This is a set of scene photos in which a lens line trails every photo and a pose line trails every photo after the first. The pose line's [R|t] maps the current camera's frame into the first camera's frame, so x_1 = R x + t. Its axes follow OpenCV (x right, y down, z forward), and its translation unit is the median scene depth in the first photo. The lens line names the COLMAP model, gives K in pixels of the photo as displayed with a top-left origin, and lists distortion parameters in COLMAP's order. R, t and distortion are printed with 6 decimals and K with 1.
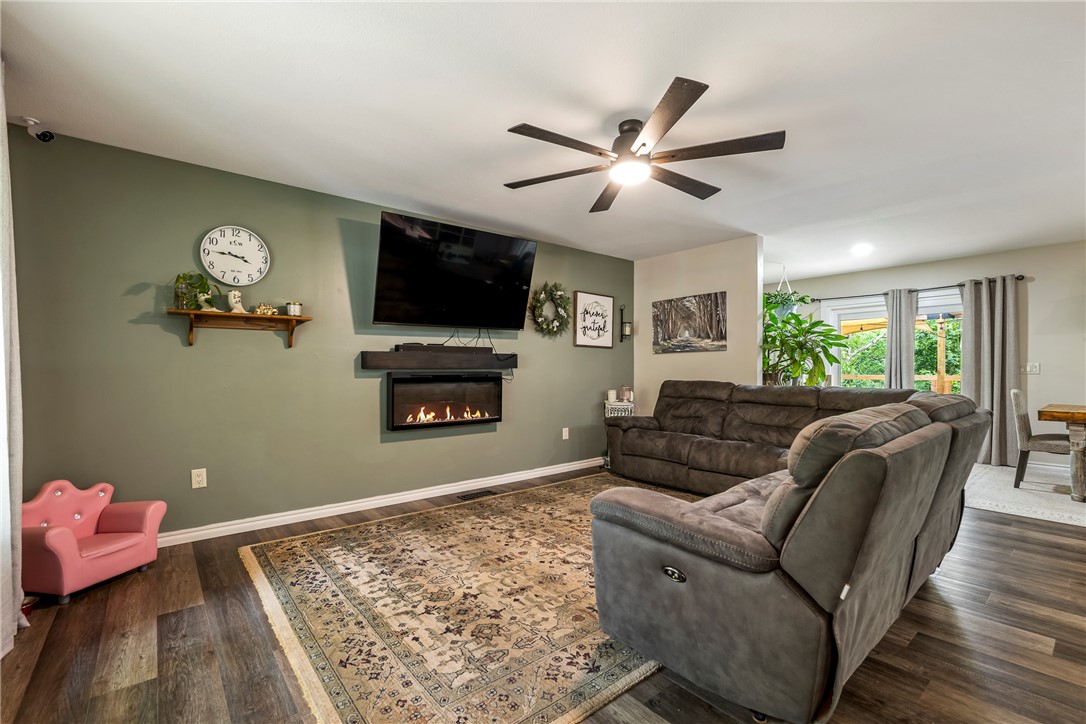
lens RADIAL K [[466.9, 0, 548.1], [0, 466.9, 366.7], [0, 0, 1]] dist [-0.002424, 0.000042]
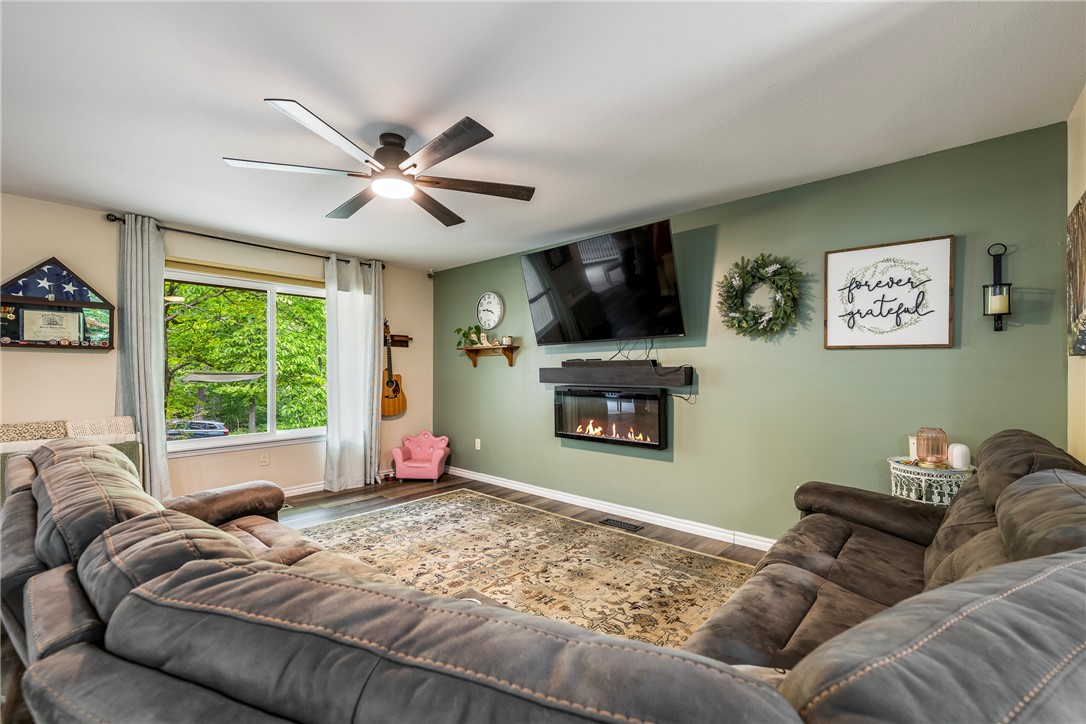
lens RADIAL K [[466.9, 0, 548.3], [0, 466.9, 368.3], [0, 0, 1]] dist [-0.002424, 0.000042]
pose [[0.149545, -0.003770, -0.988748, 0.850726], [0.002425, 0.999991, -0.003446, -0.029198], [0.988752, -0.001882, 0.149553, 0.860373]]
